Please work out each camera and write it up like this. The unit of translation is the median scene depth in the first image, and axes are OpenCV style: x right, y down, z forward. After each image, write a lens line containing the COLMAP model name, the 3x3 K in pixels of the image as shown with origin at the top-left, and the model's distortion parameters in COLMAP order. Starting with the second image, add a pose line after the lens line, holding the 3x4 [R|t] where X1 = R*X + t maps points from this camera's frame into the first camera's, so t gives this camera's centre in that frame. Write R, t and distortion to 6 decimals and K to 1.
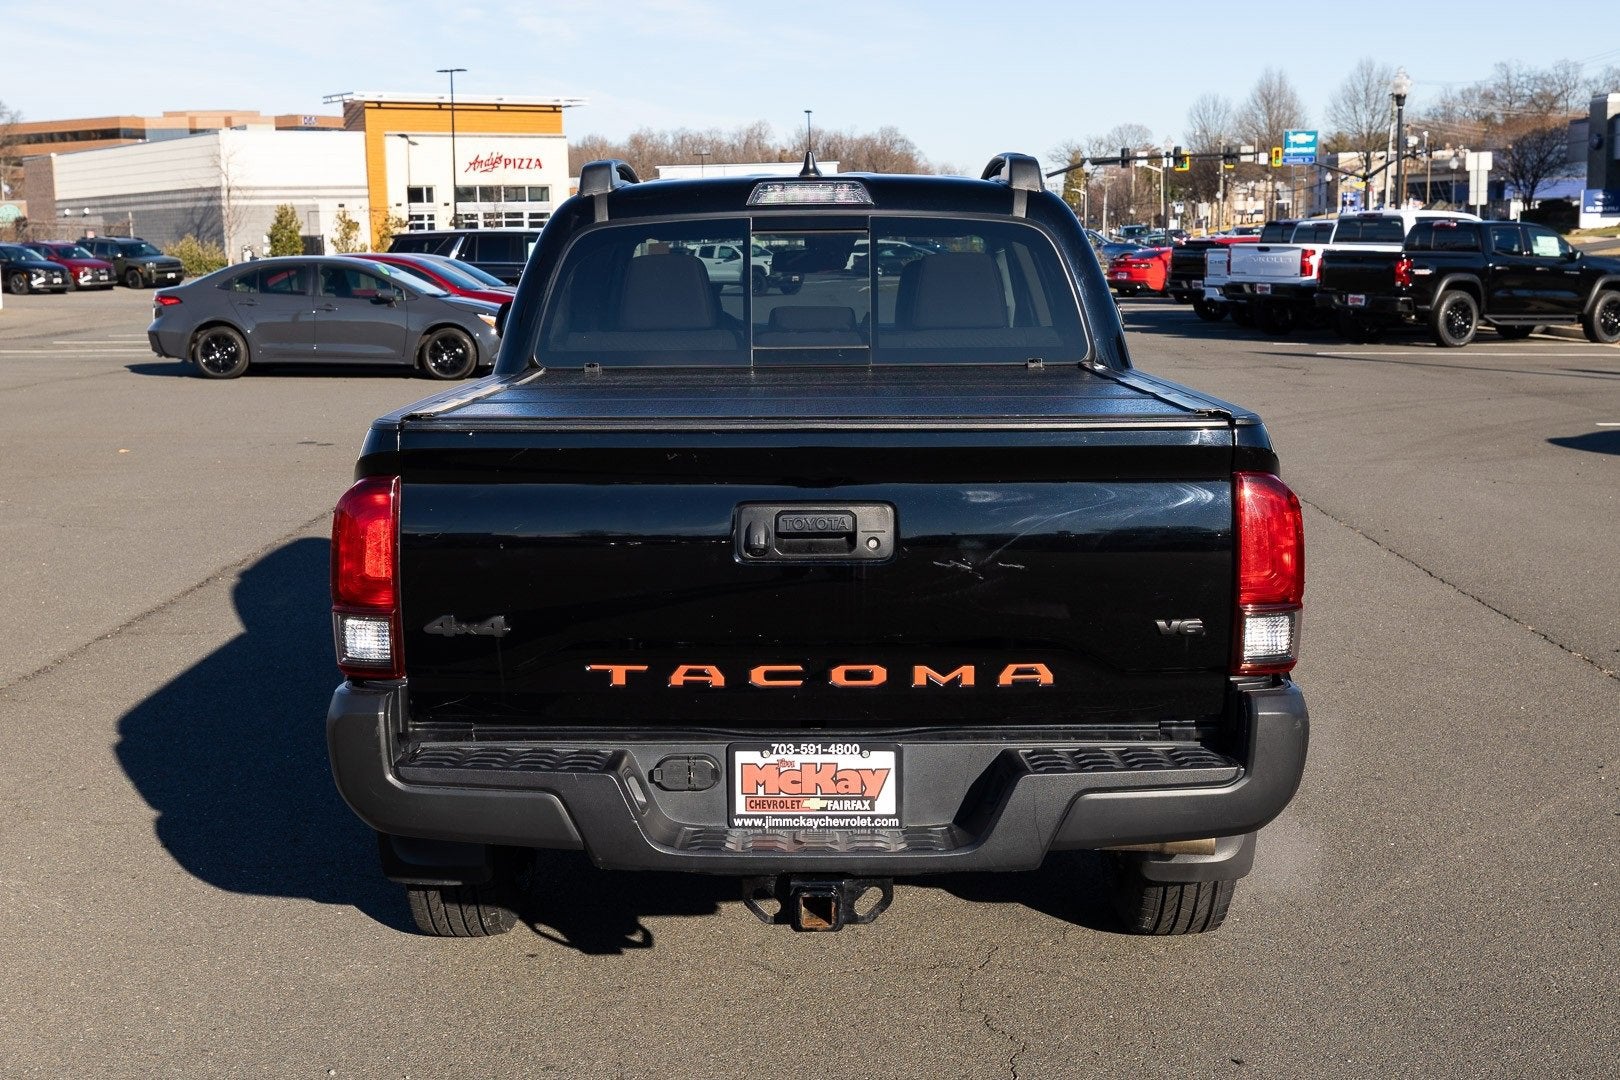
lens RADIAL K [[2000.6, 0, 810.0], [0, 2000.6, 540.0], [0, 0, 1]] dist [-0.010075, -0.009824]
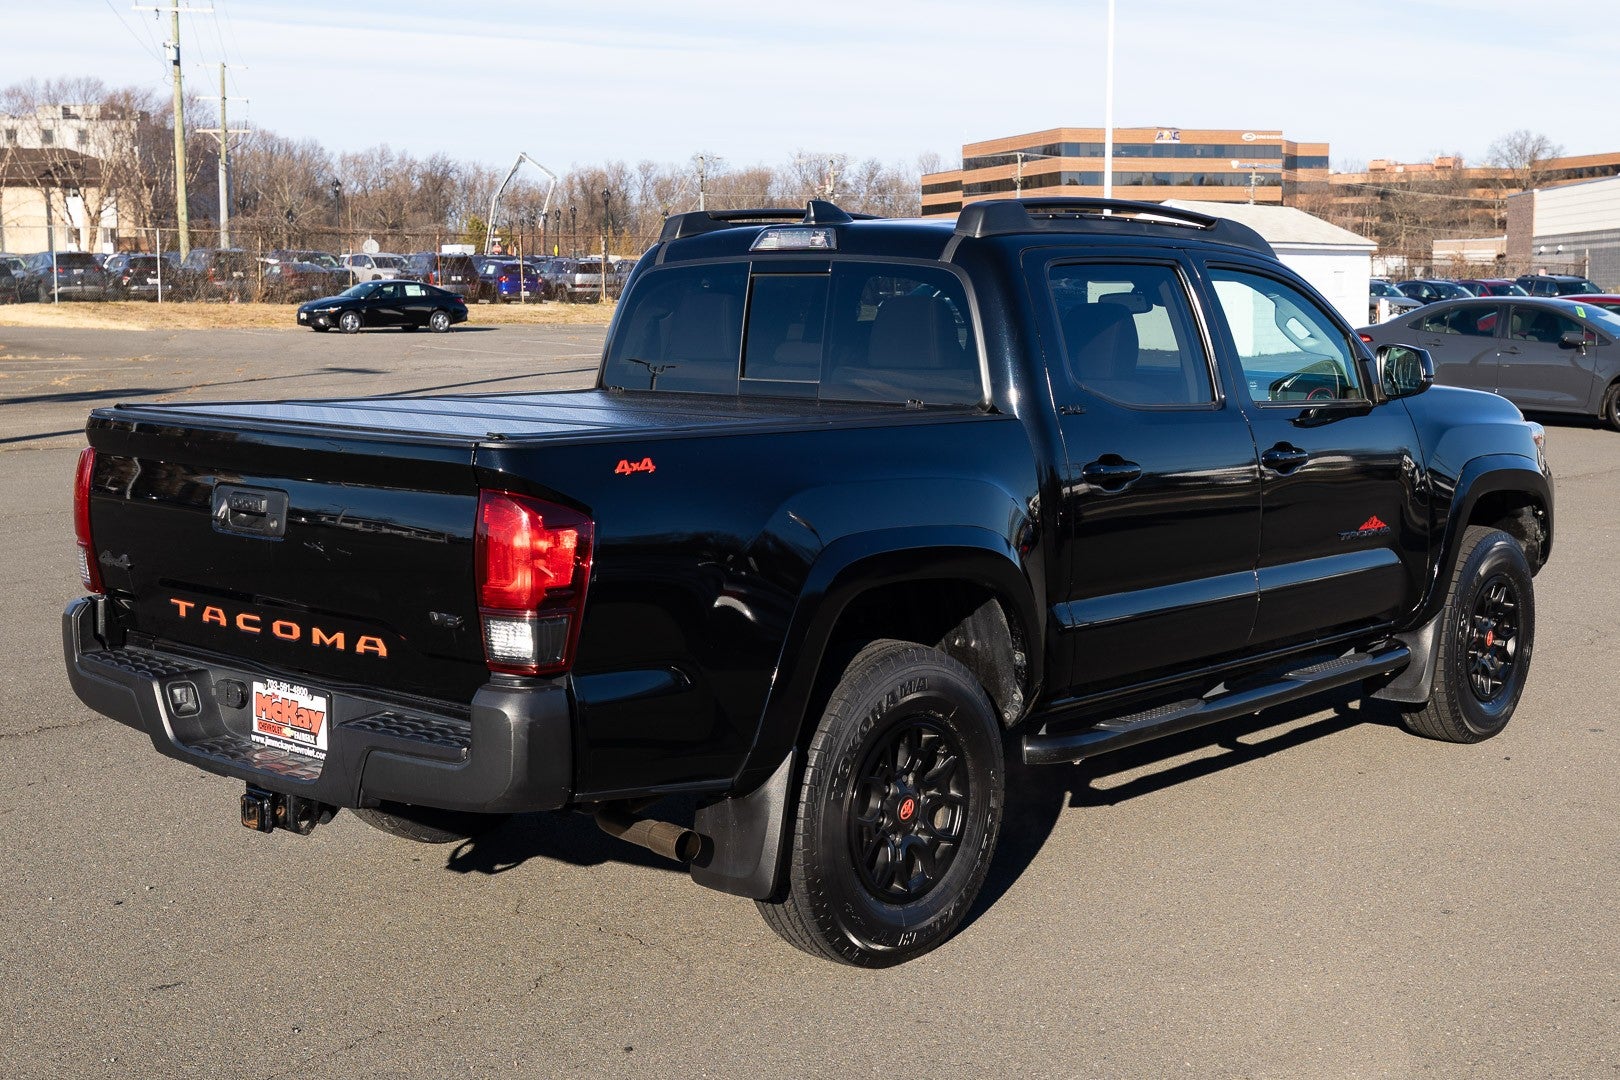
lens RADIAL K [[2074.8, 0, 810.0], [0, 2074.8, 540.0], [0, 0, 1]] dist [0.009123, 0.027556]
pose [[0.756157, 0.089471, -0.648245, 1.076904], [-0.104779, 0.994382, 0.015023, -0.040429], [0.645947, 0.056563, 0.761284, 0.219448]]
